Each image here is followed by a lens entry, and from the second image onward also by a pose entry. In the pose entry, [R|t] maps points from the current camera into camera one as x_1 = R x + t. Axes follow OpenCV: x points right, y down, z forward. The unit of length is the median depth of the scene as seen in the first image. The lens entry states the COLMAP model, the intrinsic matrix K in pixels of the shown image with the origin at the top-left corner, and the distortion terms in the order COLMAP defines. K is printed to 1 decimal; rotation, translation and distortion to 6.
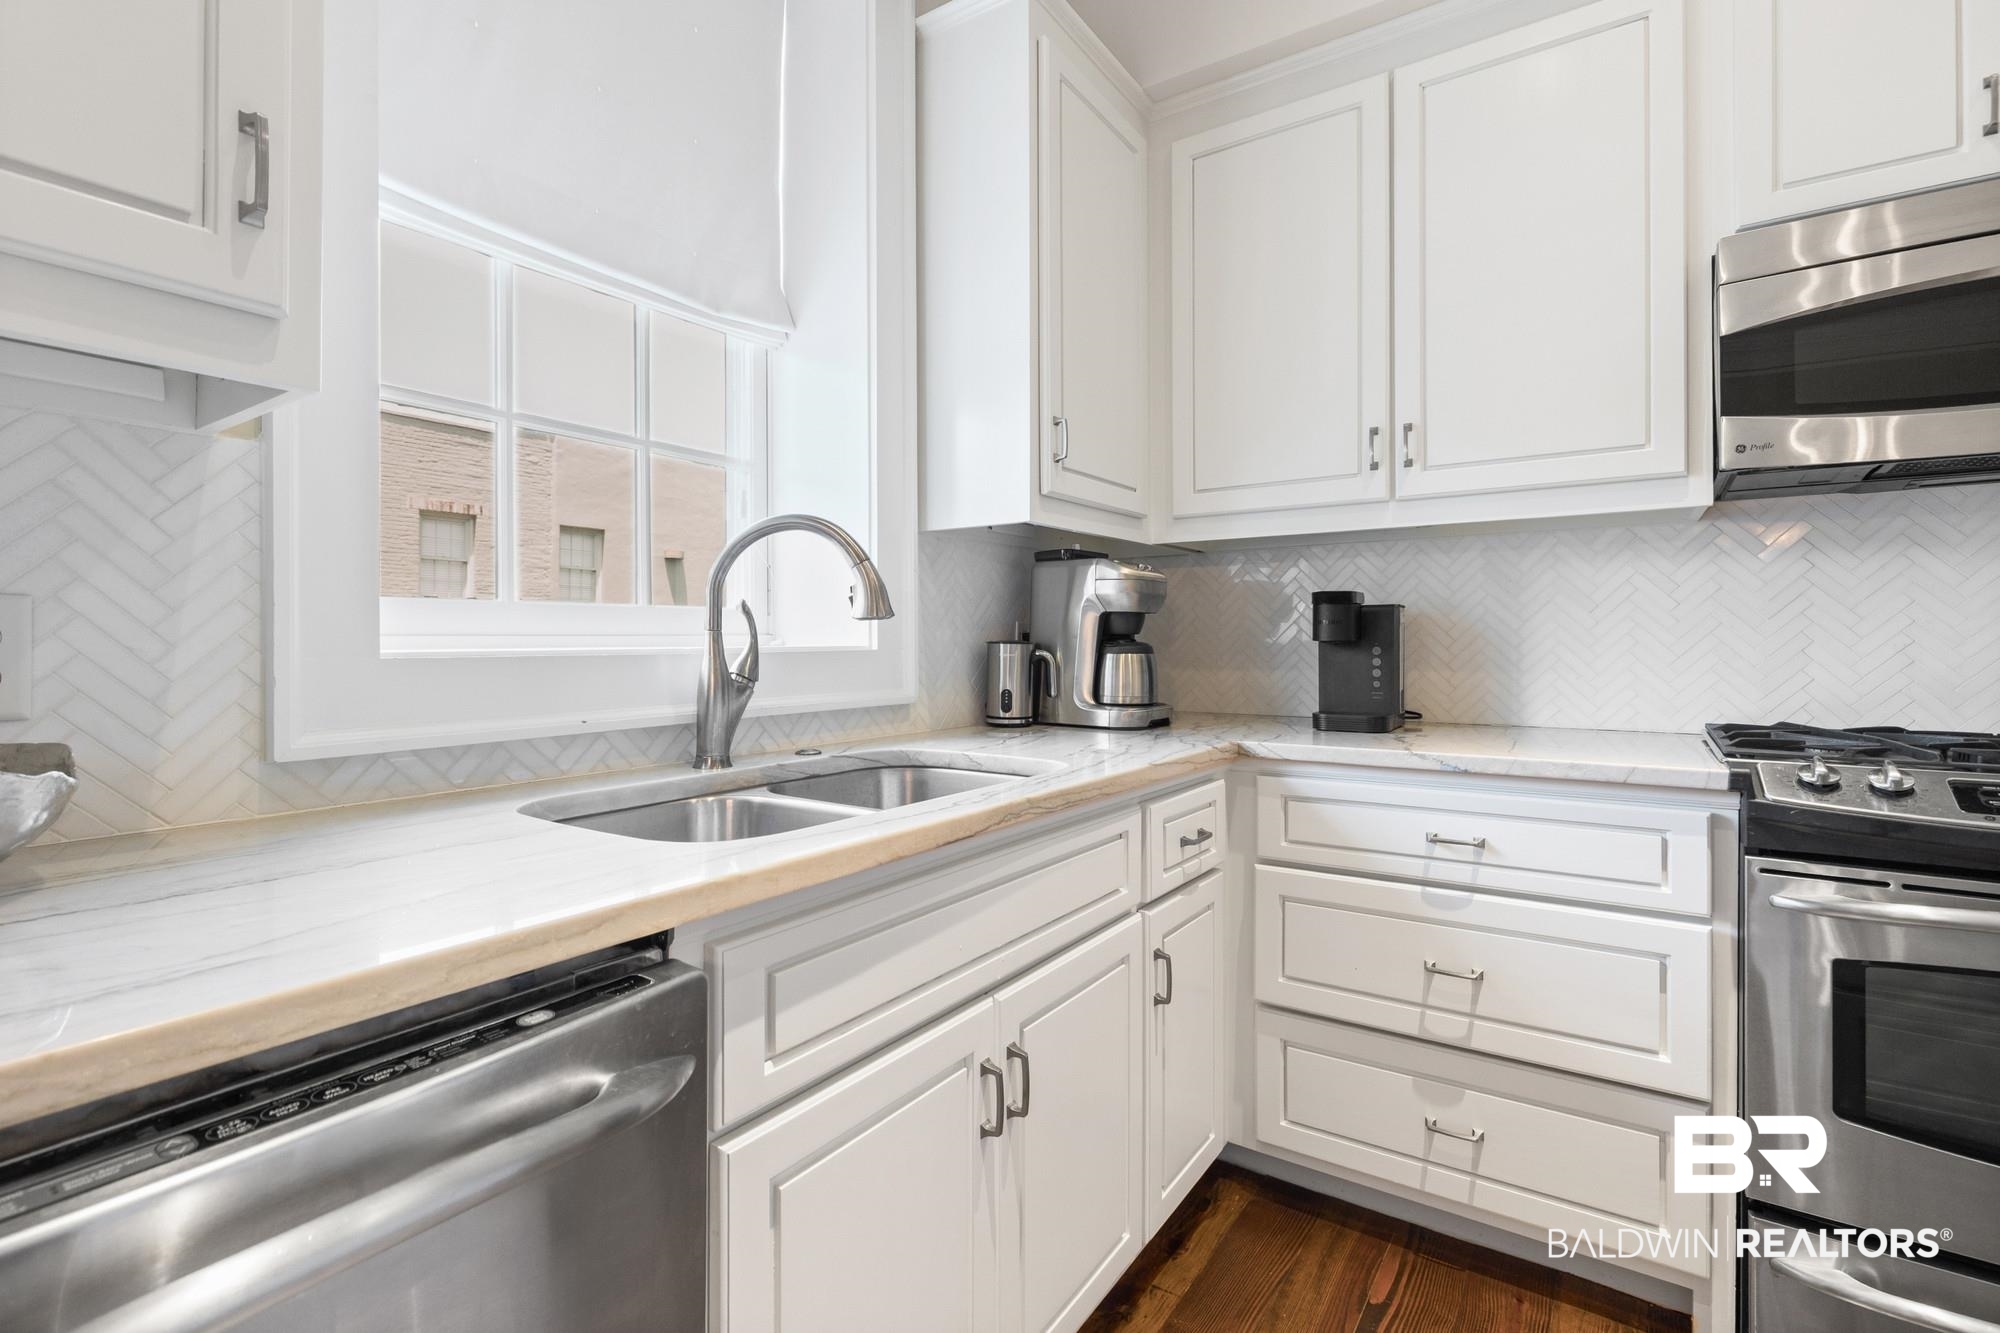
lens RADIAL K [[911.5, 0, 1010.5], [0, 911.5, 646.8], [0, 0, 1]] dist [0.003164, 0.000035]
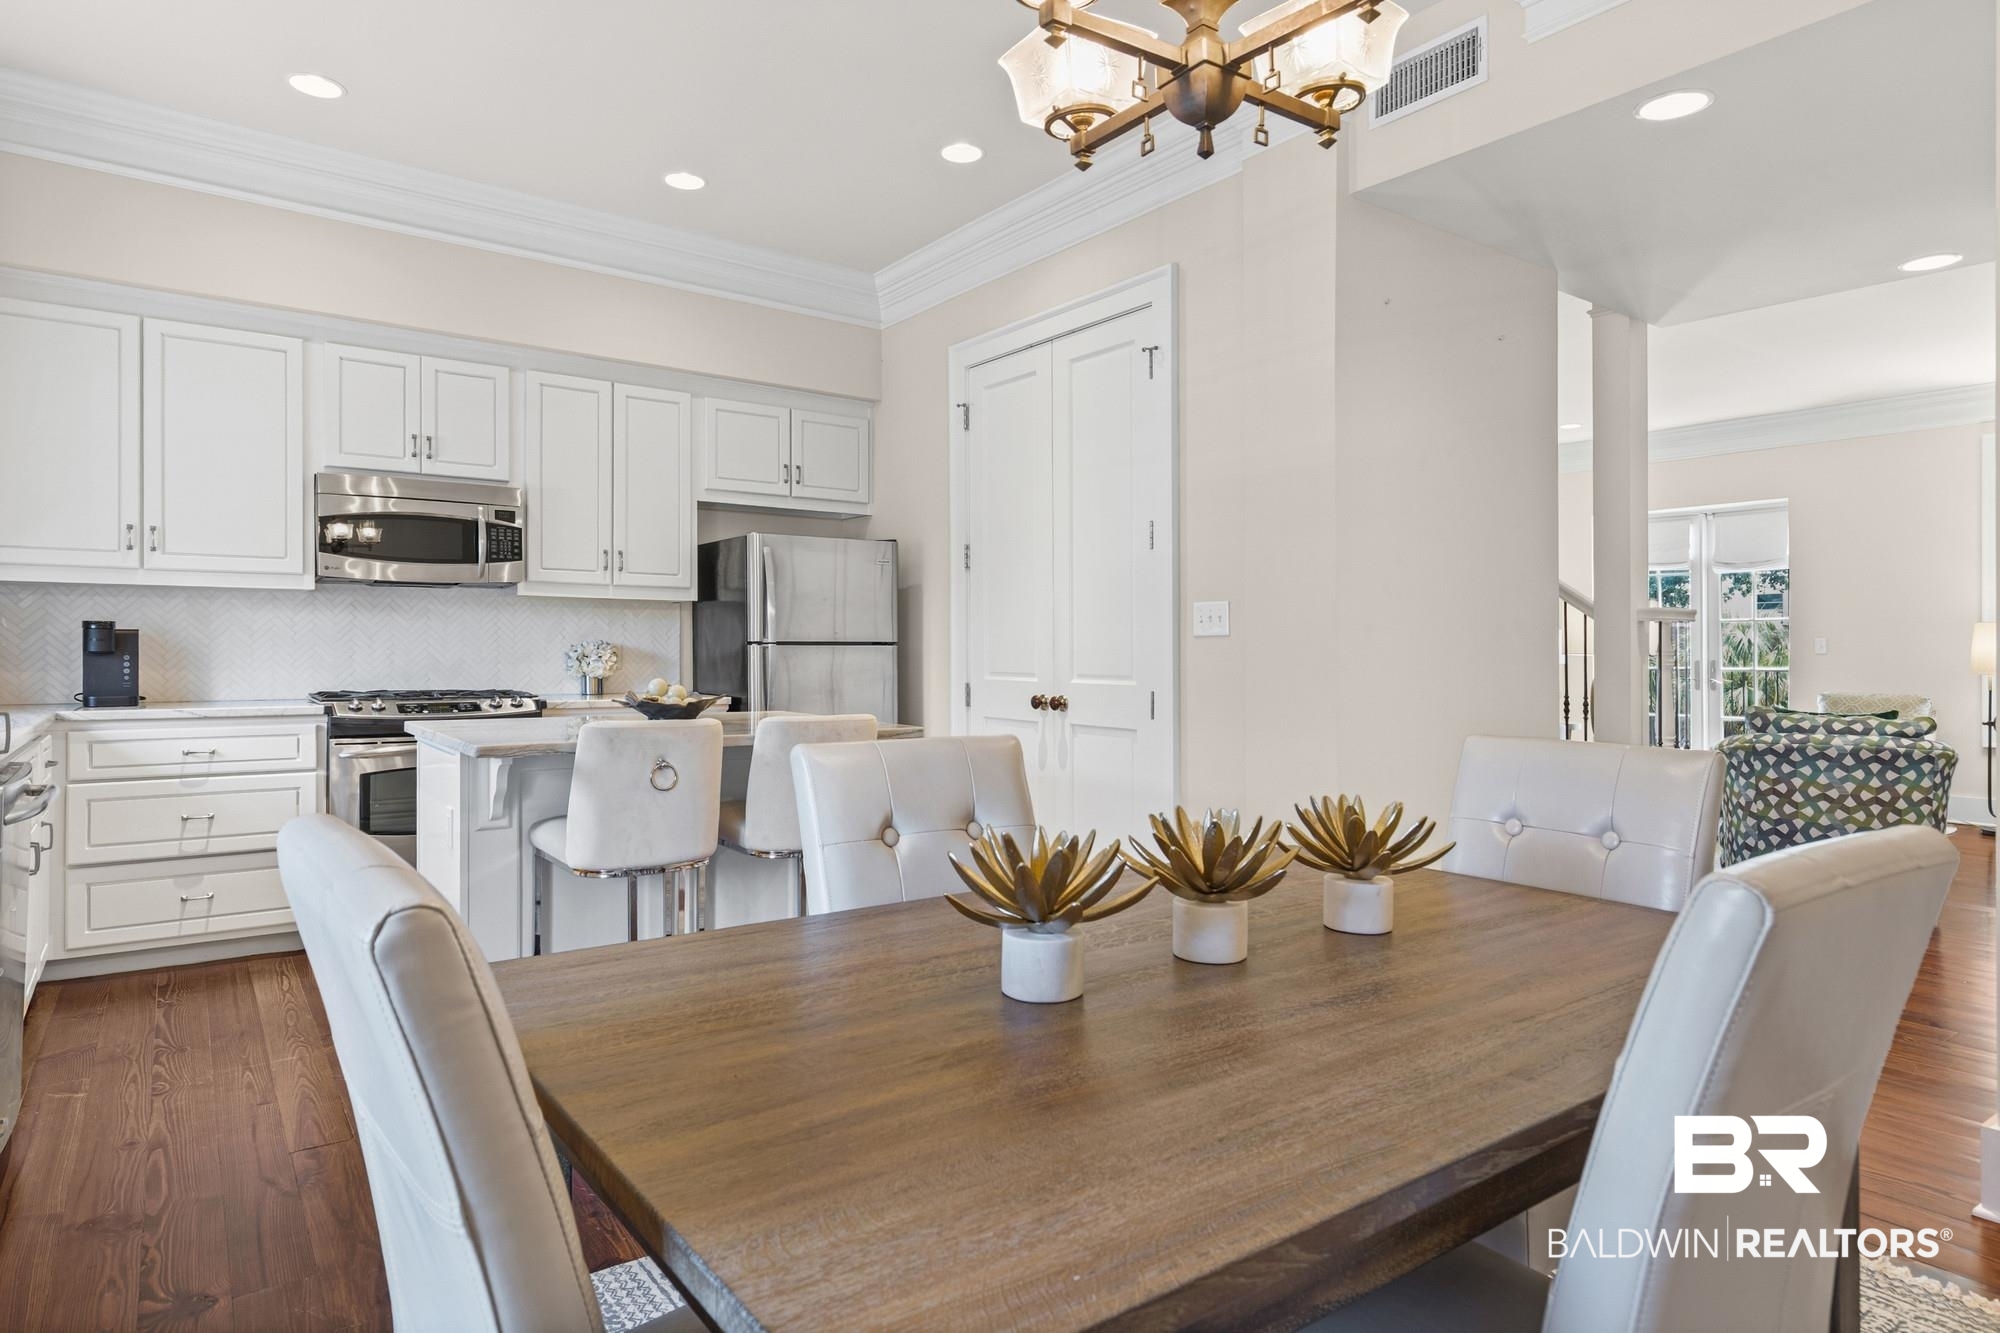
lens RADIAL K [[1128.7, 0, 998.6], [0, 1128.7, 650.8], [0, 0, 1]] dist [-0.002126, -0.000255]
pose [[0.331265, 0.004629, 0.943527, -1.144173], [-0.000382, 0.999989, -0.004772, 0.001732], [-0.943538, 0.001220, 0.331263, -1.331844]]
